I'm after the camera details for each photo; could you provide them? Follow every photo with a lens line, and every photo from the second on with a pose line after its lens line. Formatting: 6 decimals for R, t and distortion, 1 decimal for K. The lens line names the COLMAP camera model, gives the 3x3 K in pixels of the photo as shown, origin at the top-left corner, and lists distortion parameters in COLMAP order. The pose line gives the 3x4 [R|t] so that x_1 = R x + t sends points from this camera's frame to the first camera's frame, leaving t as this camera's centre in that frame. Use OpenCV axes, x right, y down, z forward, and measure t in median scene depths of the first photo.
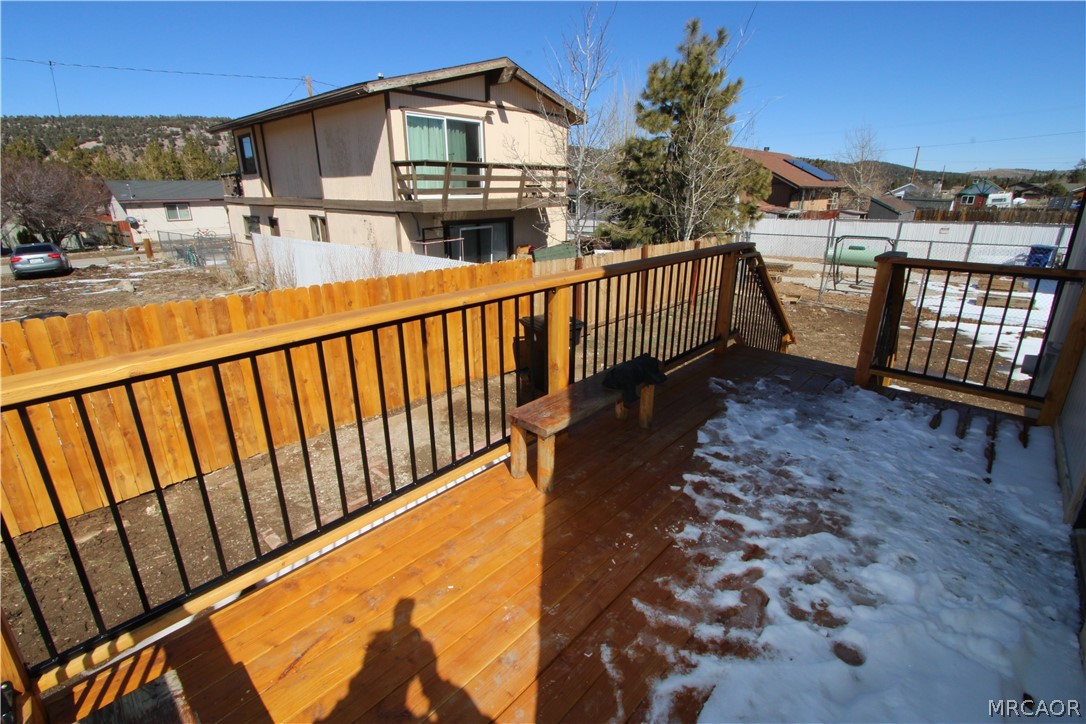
lens RADIAL K [[481.8, 0, 539.9], [0, 481.8, 342.2], [0, 0, 1]] dist [-0.014684, 0.000056]
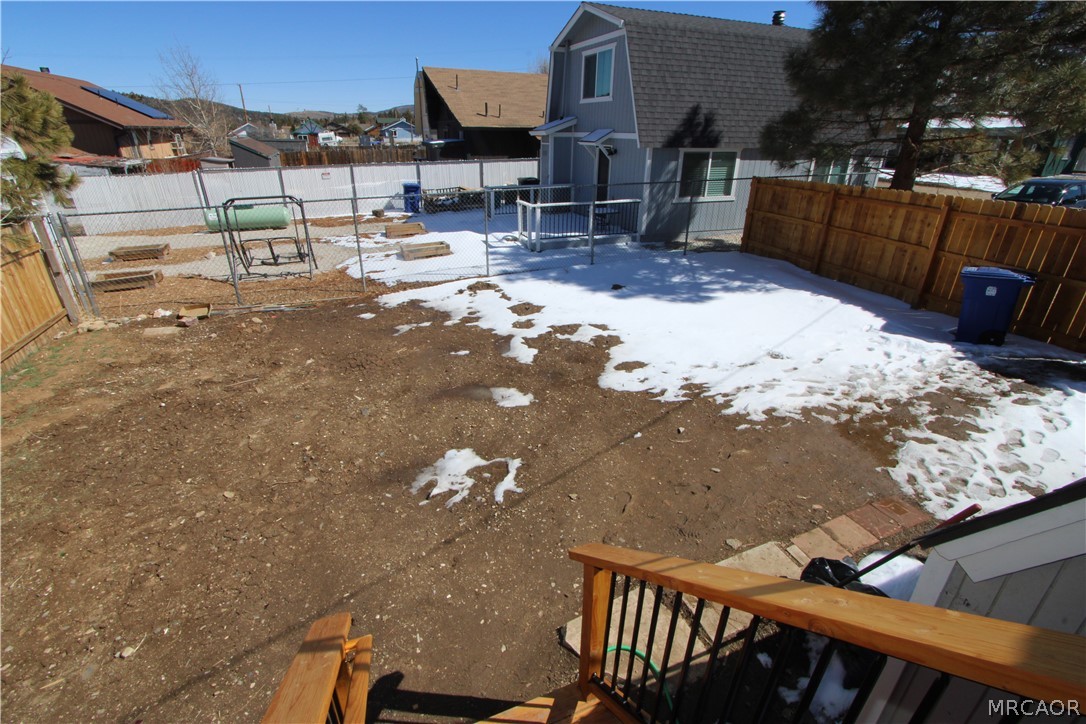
lens RADIAL K [[481.8, 0, 539.9], [0, 481.8, 342.2], [0, 0, 1]] dist [-0.014684, 0.000056]
pose [[0.408489, -0.364643, 0.836763, 0.085908], [0.271242, 0.923817, 0.270166, -0.050874], [-0.871530, 0.116605, 0.476276, 0.160018]]
